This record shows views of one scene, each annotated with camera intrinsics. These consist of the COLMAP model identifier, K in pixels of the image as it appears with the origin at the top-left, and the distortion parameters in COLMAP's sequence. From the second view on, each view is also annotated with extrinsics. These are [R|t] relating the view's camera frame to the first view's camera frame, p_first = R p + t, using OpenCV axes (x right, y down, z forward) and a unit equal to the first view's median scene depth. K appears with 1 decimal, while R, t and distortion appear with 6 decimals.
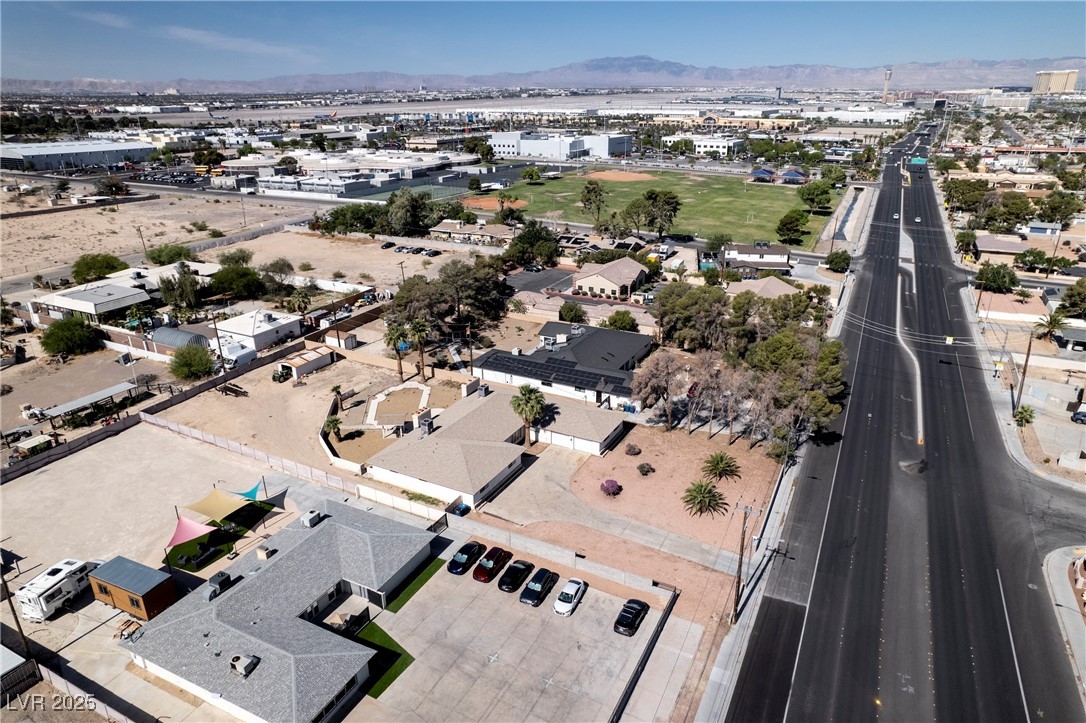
lens RADIAL K [[692.5, 0, 551.2], [0, 692.5, 363.8], [0, 0, 1]] dist [-0.077914, 0.075049]
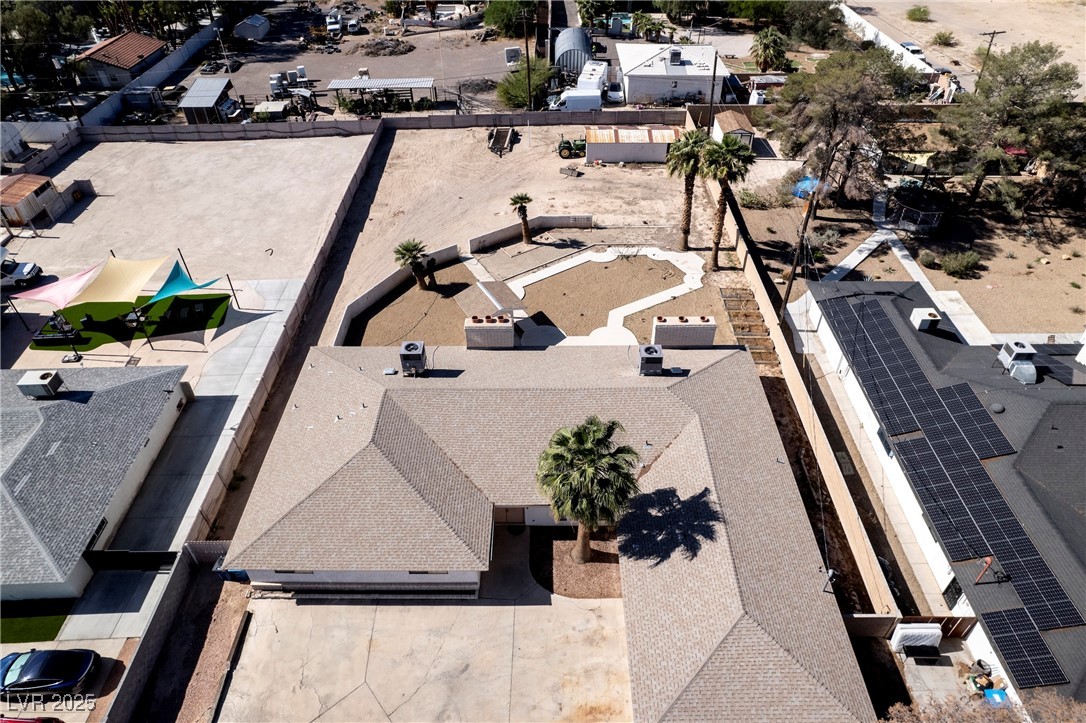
lens RADIAL K [[694.1, 0, 550.7], [0, 694.1, 365.2], [0, 0, 1]] dist [-0.079569, 0.076680]
pose [[0.466505, 0.575402, -0.671778, 0.108284], [-0.324850, 0.817864, 0.474943, -0.097603], [0.822706, -0.003337, 0.568457, 0.566270]]
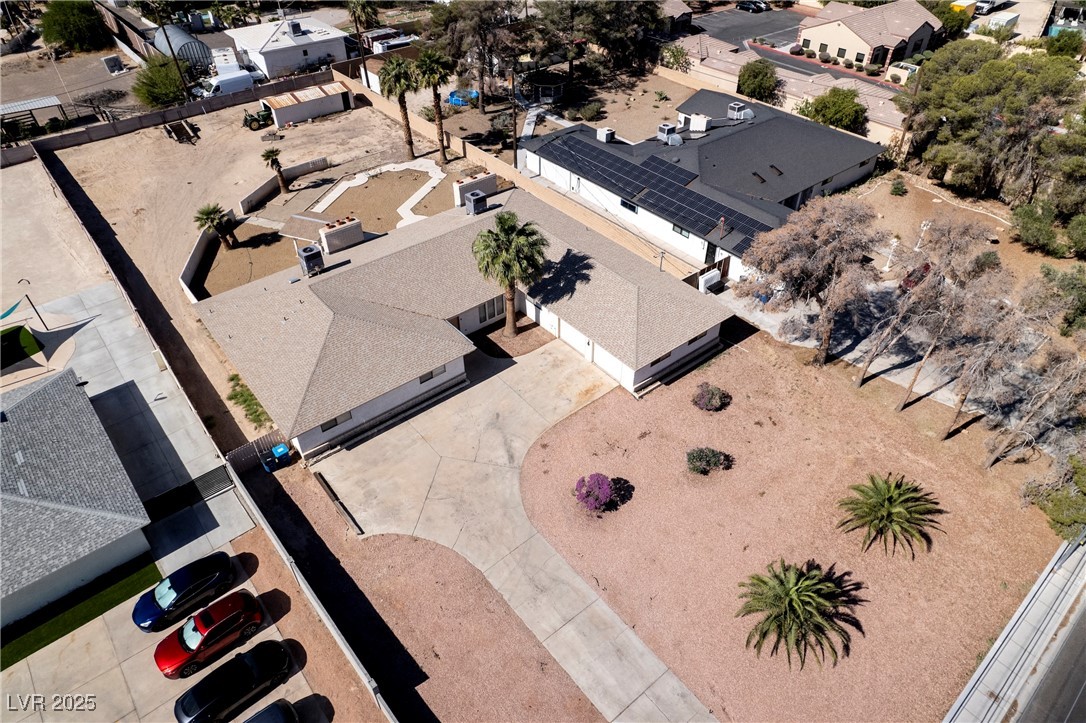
lens RADIAL K [[692.5, 0, 551.2], [0, 692.5, 363.8], [0, 0, 1]] dist [-0.077914, 0.075049]
pose [[0.921054, 0.254662, -0.294631, 0.108406], [-0.146392, 0.927481, 0.344019, -0.027748], [0.360873, -0.273728, 0.891540, 0.402548]]
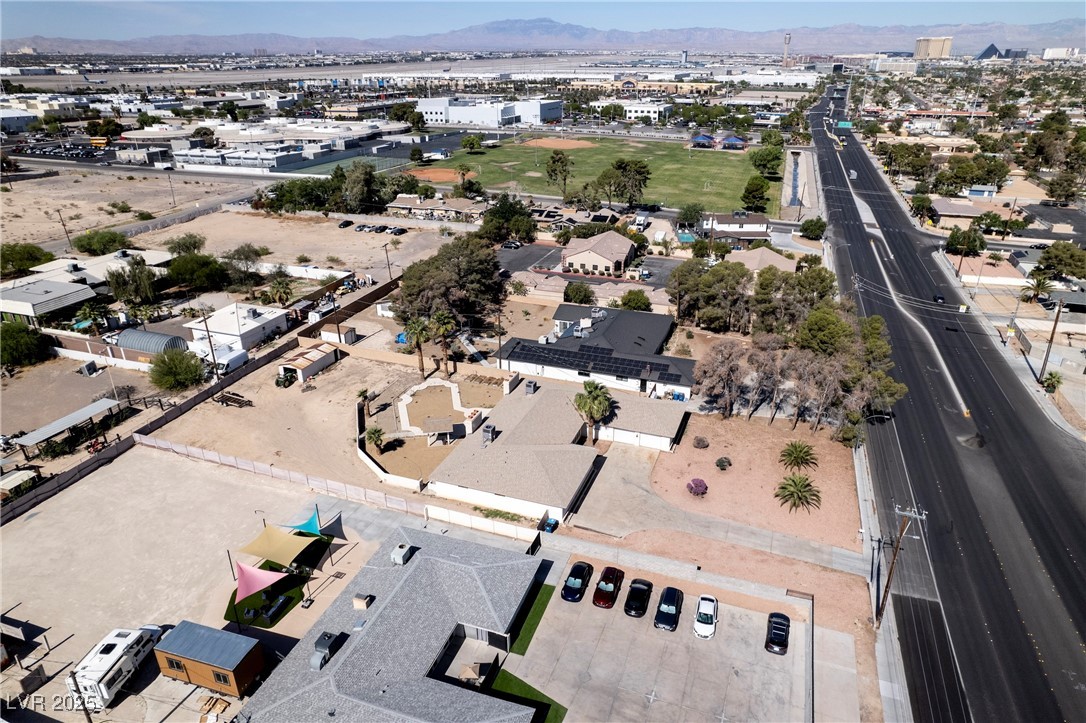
lens RADIAL K [[692.5, 0, 551.2], [0, 692.5, 363.8], [0, 0, 1]] dist [-0.077914, 0.075049]
pose [[0.991285, -0.050571, 0.121641, -0.141065], [0.044906, 0.997795, 0.048868, -0.027926], [-0.123844, -0.042980, 0.991370, 0.065416]]
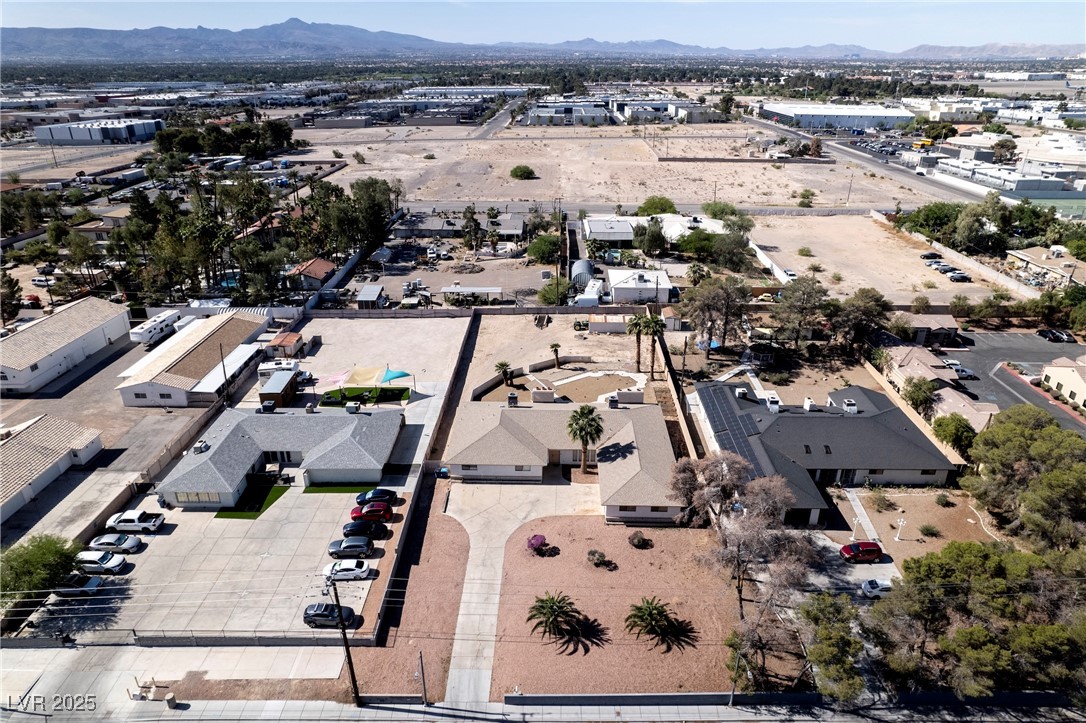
lens RADIAL K [[692.5, 0, 551.2], [0, 692.5, 363.8], [0, 0, 1]] dist [-0.077914, 0.075049]
pose [[0.448007, 0.370099, -0.813828, 0.459903], [-0.334275, 0.913612, 0.231461, -0.149359], [0.829187, 0.168346, 0.533019, 0.335222]]
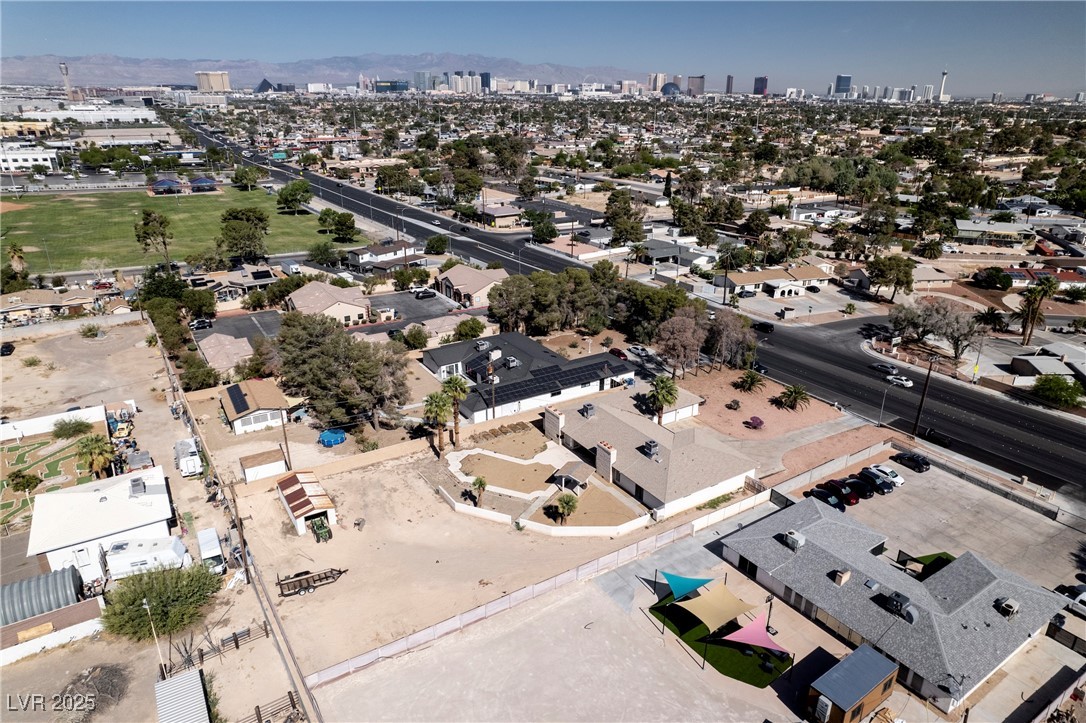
lens RADIAL K [[692.5, 0, 551.2], [0, 692.5, 363.8], [0, 0, 1]] dist [-0.077914, 0.075049]
pose [[0.498794, -0.313751, 0.807939, -0.680497], [0.310729, 0.934946, 0.171239, -0.155881], [-0.809106, 0.165636, 0.563837, 0.380870]]
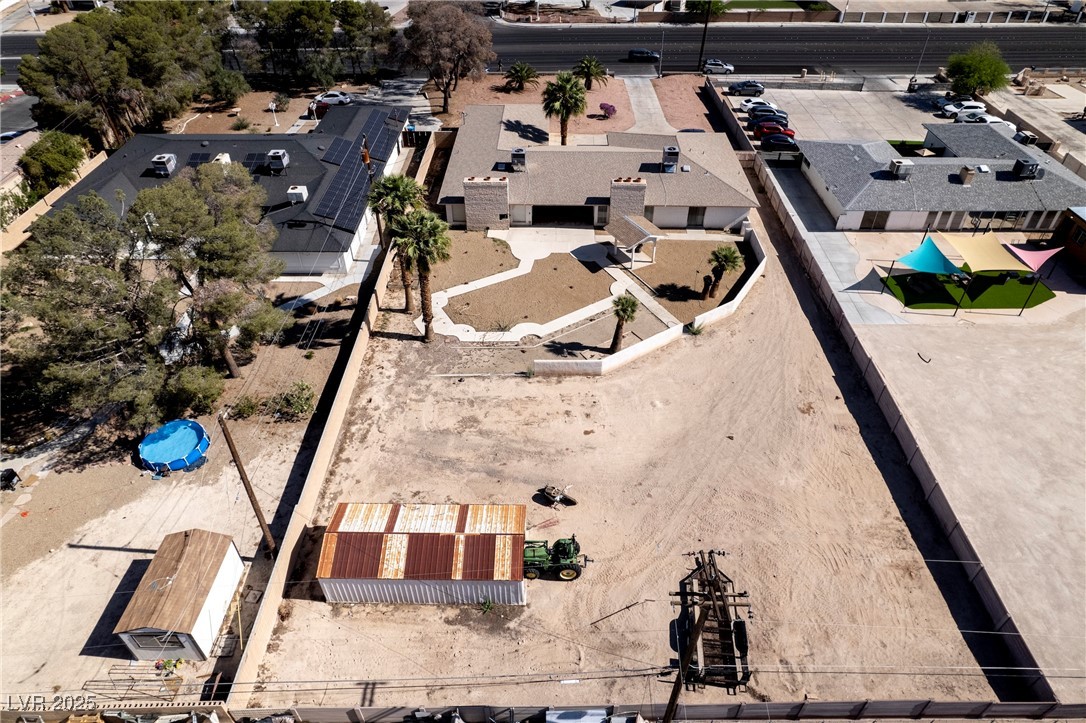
lens RADIAL K [[694.1, 0, 550.7], [0, 694.1, 365.2], [0, 0, 1]] dist [-0.079569, 0.076680]
pose [[-0.453101, -0.576253, 0.680171, -0.487259], [0.325047, 0.603663, 0.727966, -0.219877], [-0.830087, 0.550929, -0.086211, 0.875067]]
